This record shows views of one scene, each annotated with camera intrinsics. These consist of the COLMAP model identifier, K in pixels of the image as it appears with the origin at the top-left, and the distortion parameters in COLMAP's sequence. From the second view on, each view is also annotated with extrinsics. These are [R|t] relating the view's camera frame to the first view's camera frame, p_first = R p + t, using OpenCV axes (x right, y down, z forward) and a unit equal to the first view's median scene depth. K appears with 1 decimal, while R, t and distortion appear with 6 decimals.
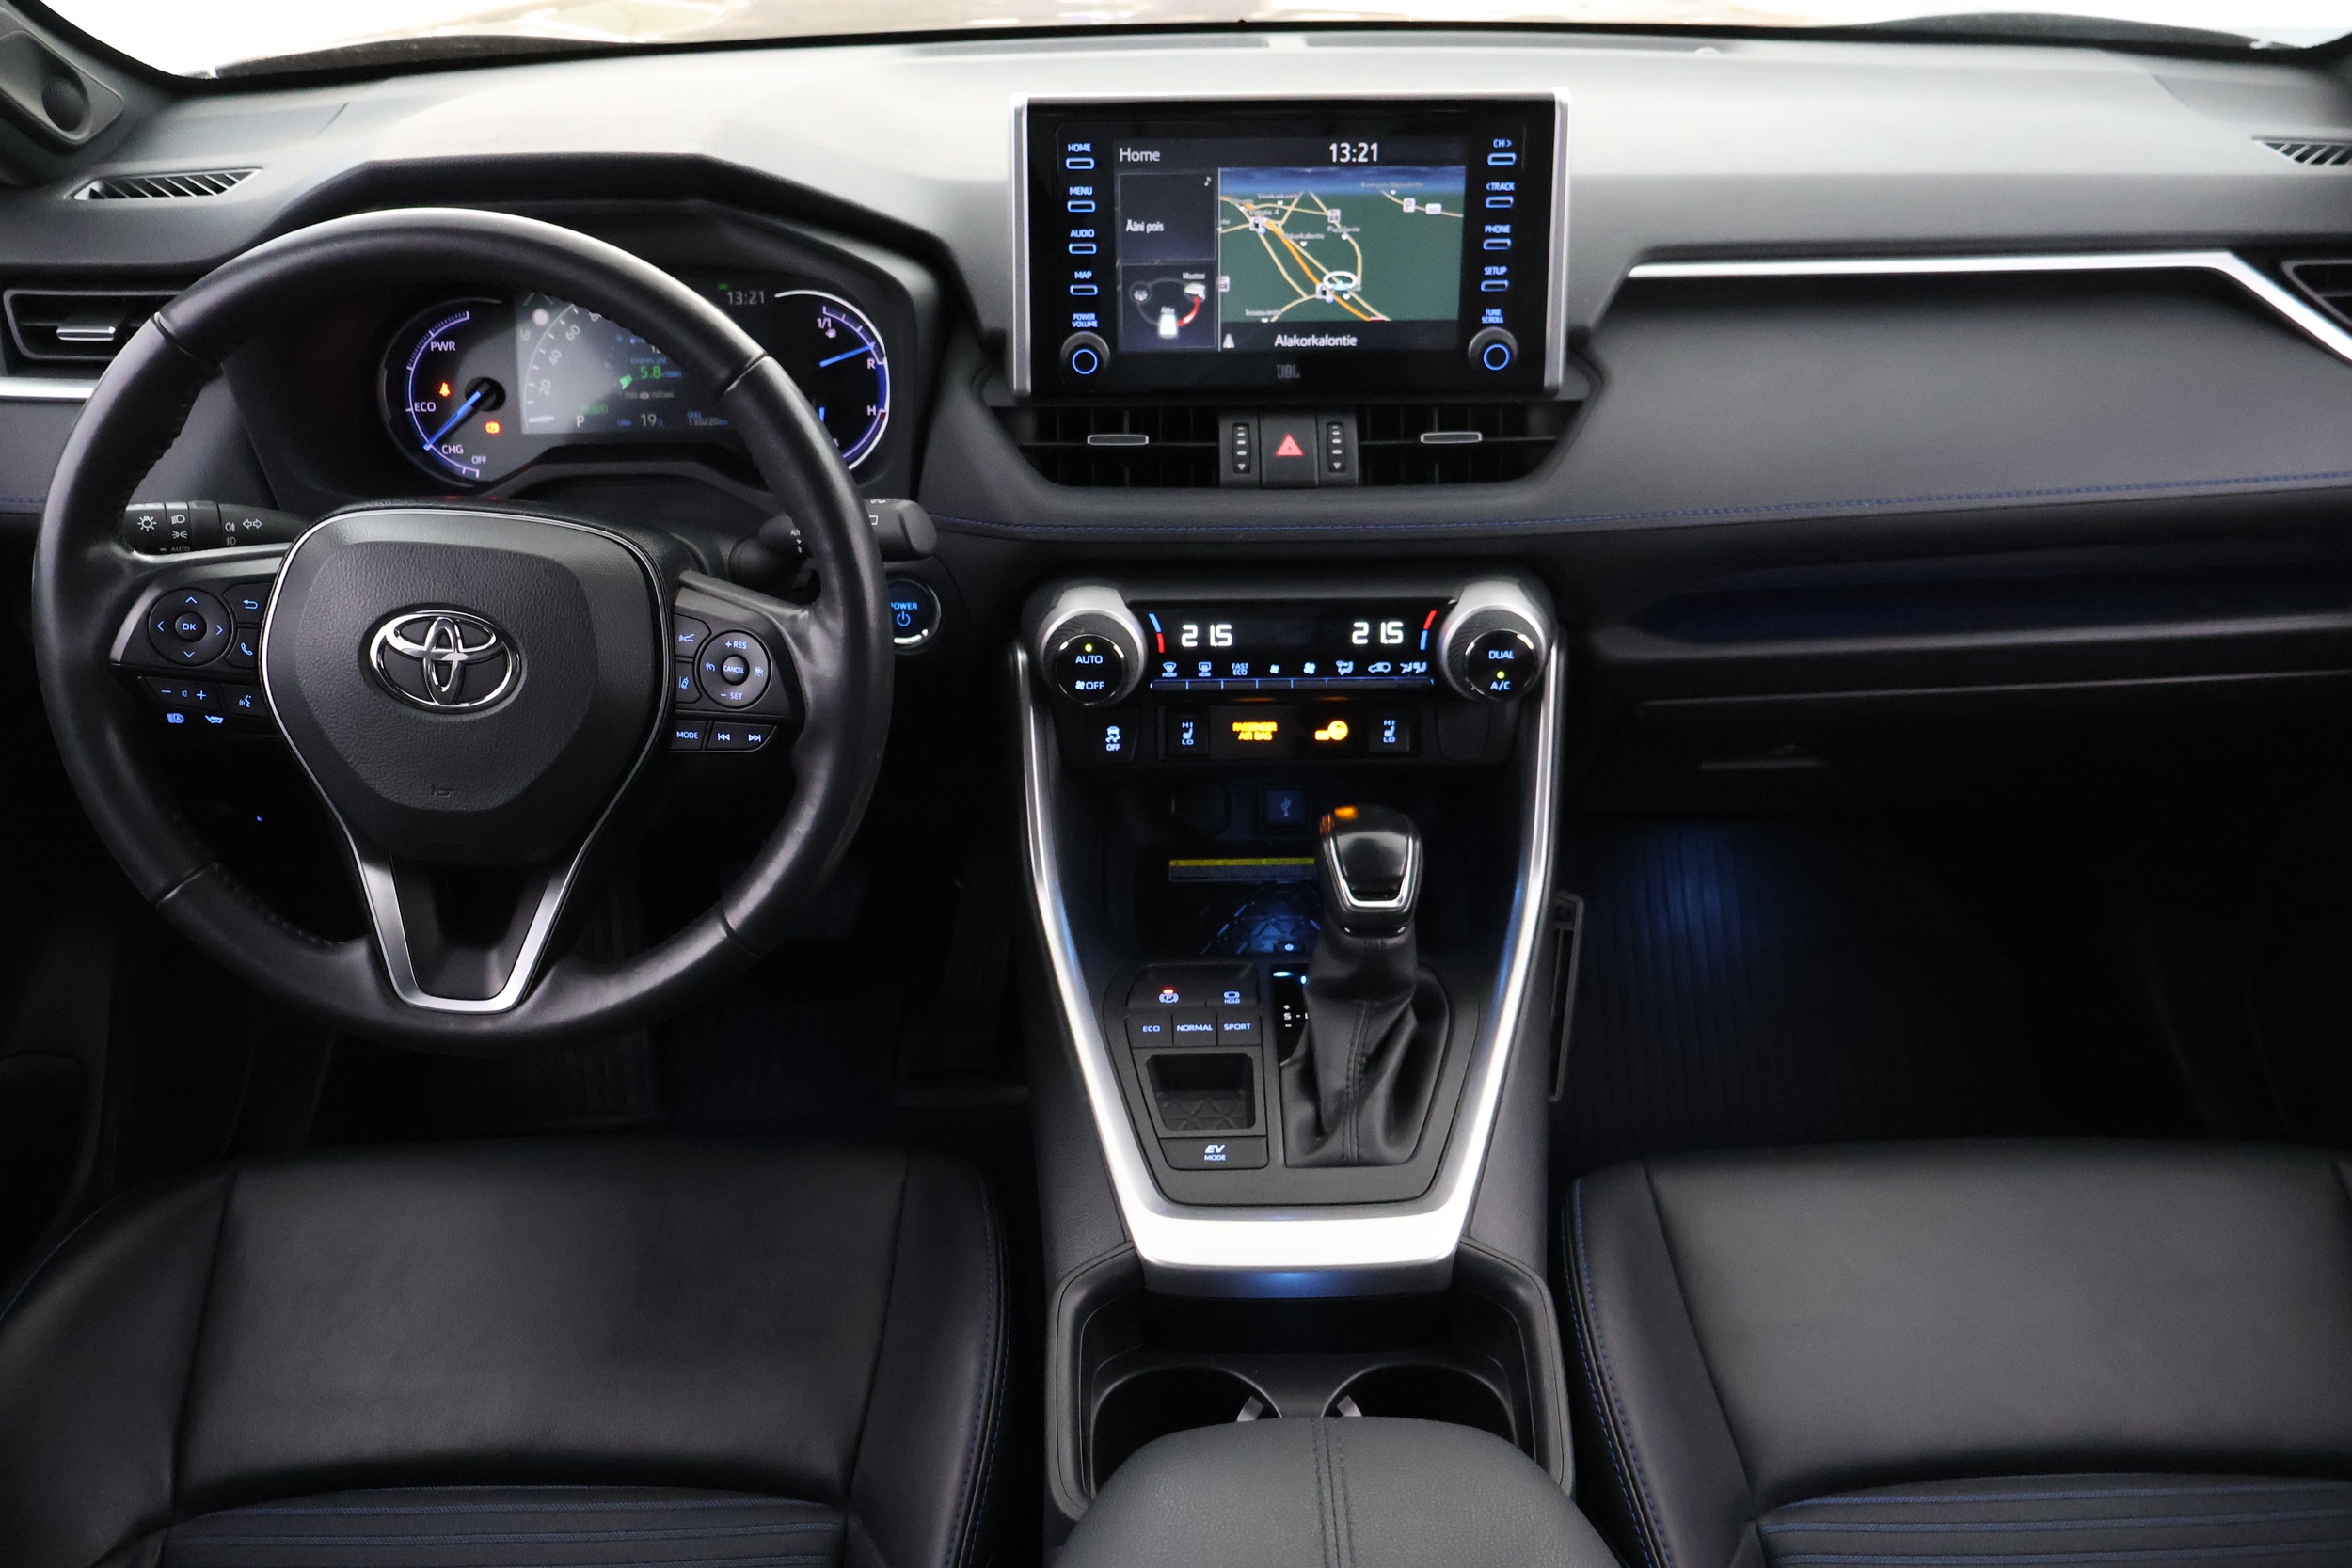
lens RADIAL K [[2026.6, 0, 1176.0], [0, 2026.6, 784.0], [0, 0, 1]] dist [0.007520, -0.002331]
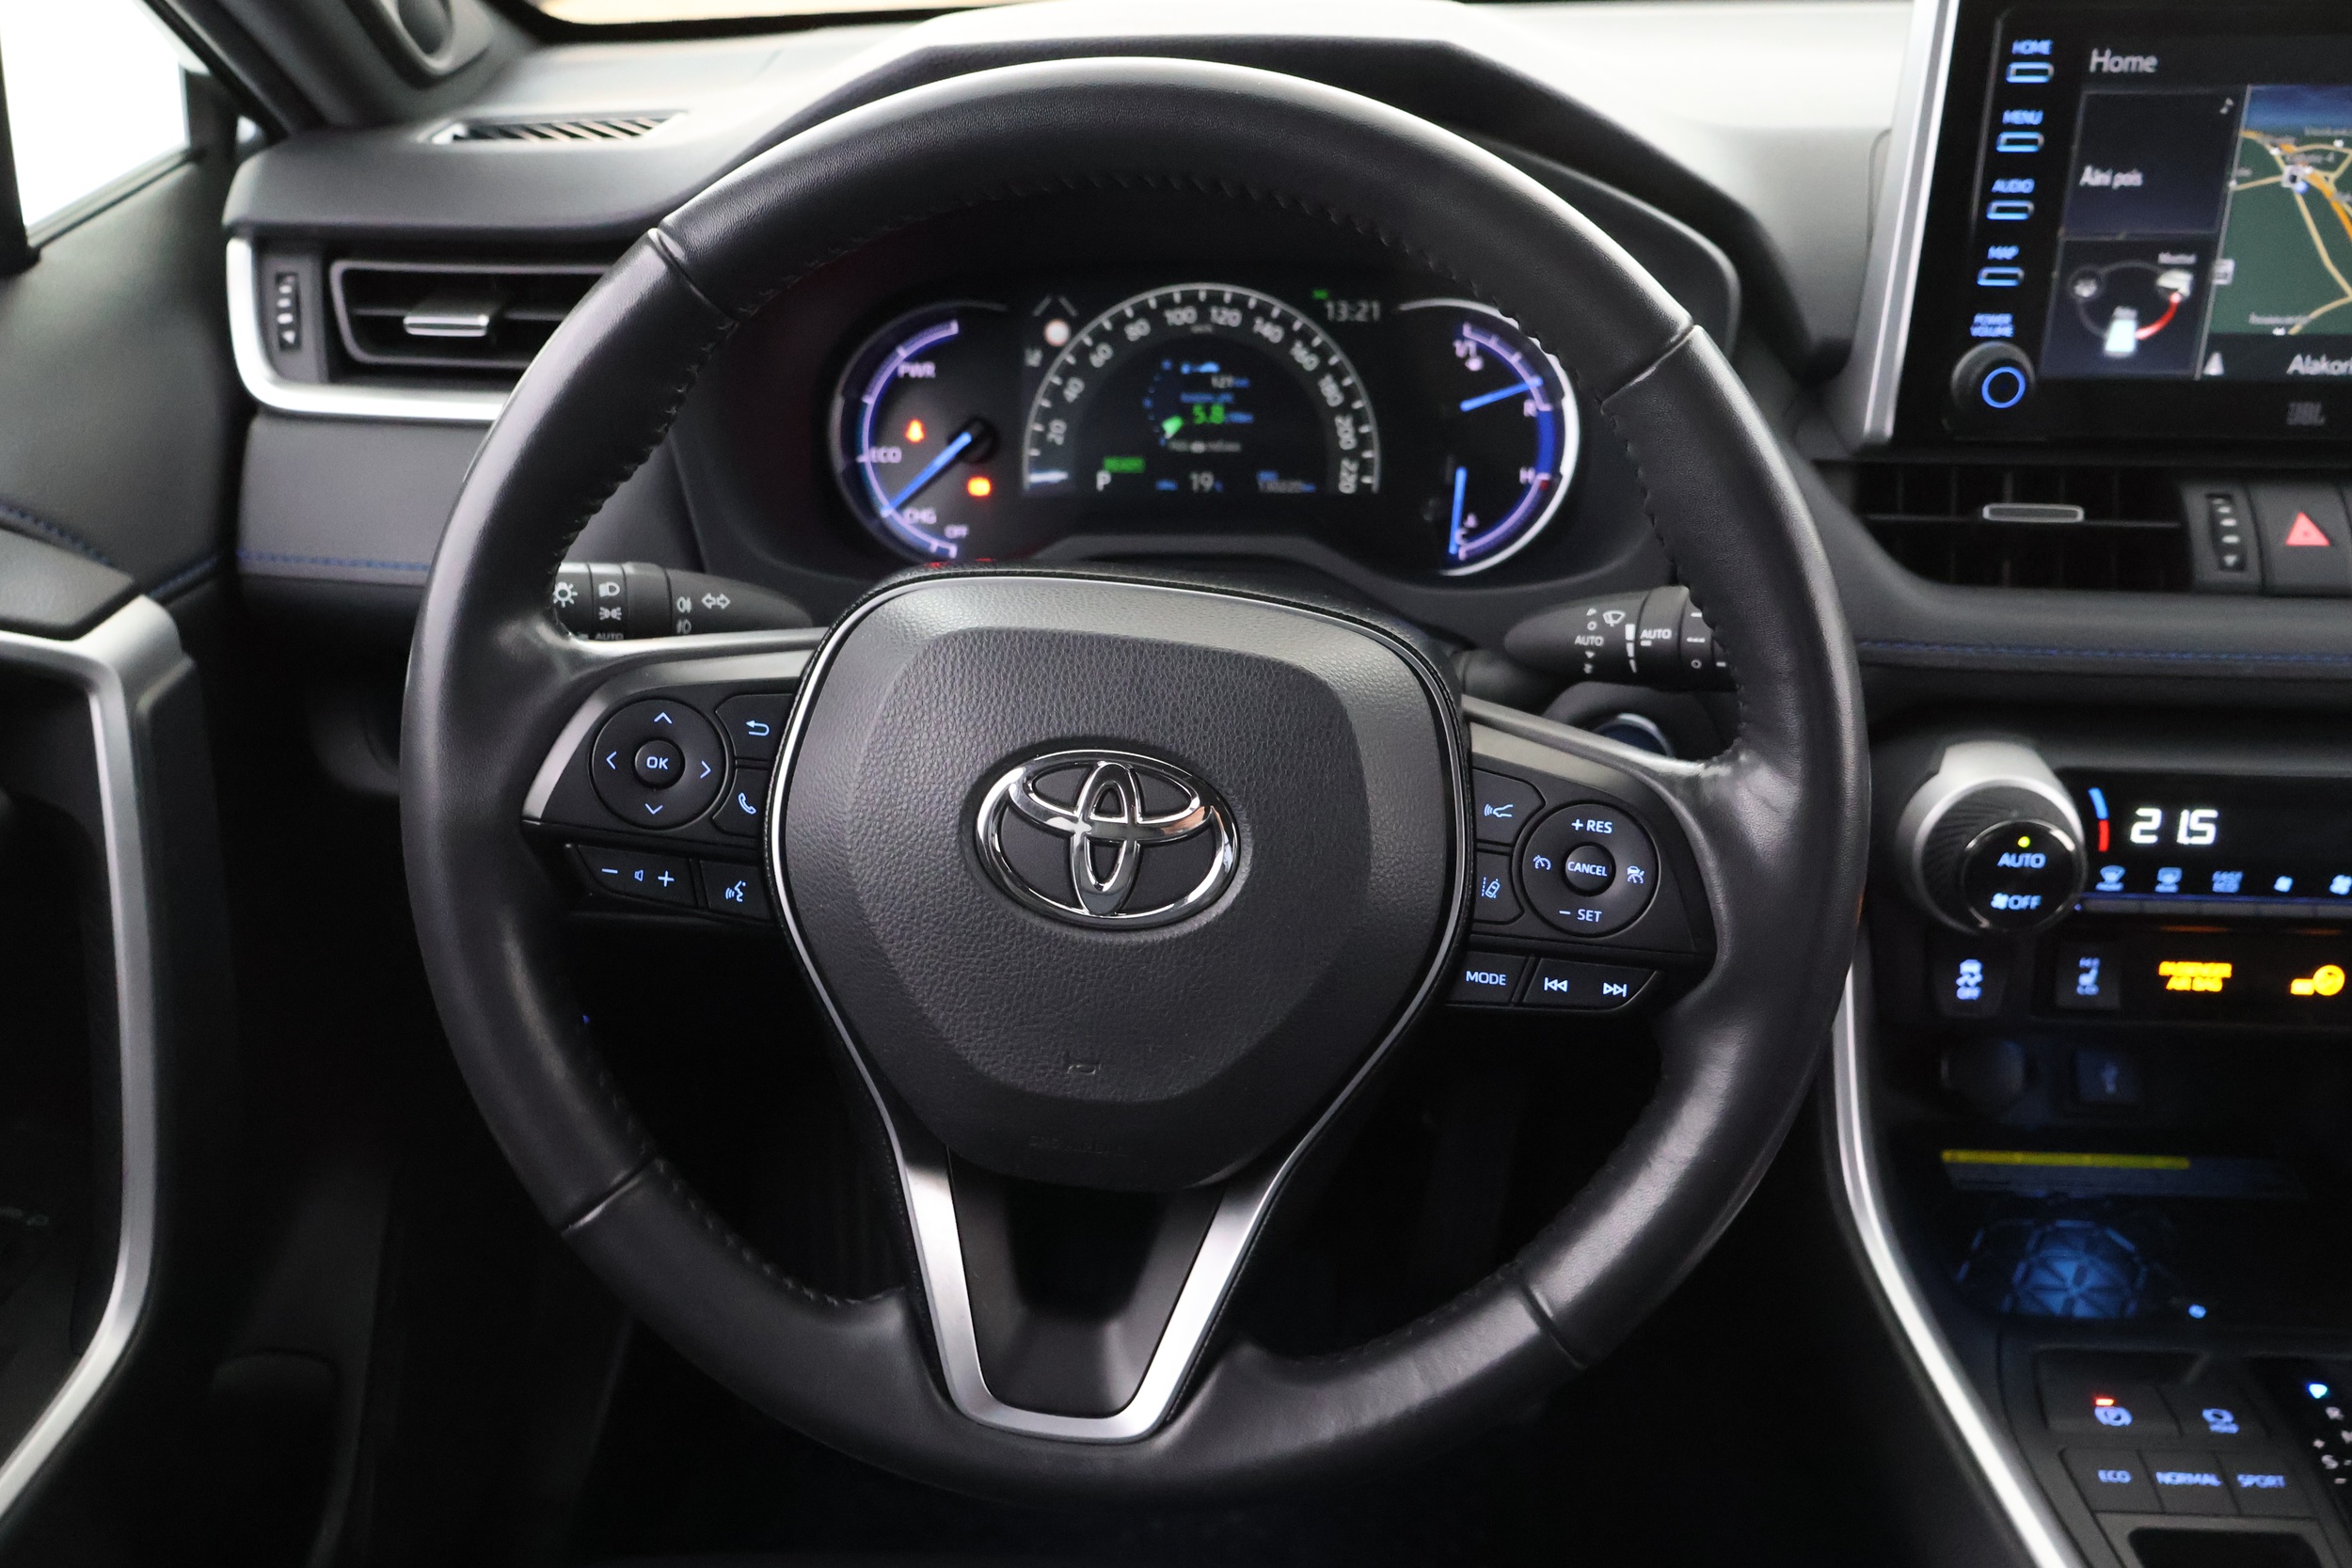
lens RADIAL K [[2026.6, 0, 1176.0], [0, 2026.6, 784.0], [0, 0, 1]] dist [0.007520, -0.002331]
pose [[0.997789, 0.033973, -0.057131, -0.260702], [-0.038058, 0.996678, -0.072010, -0.029992], [0.054495, 0.074025, 0.995766, 0.364962]]
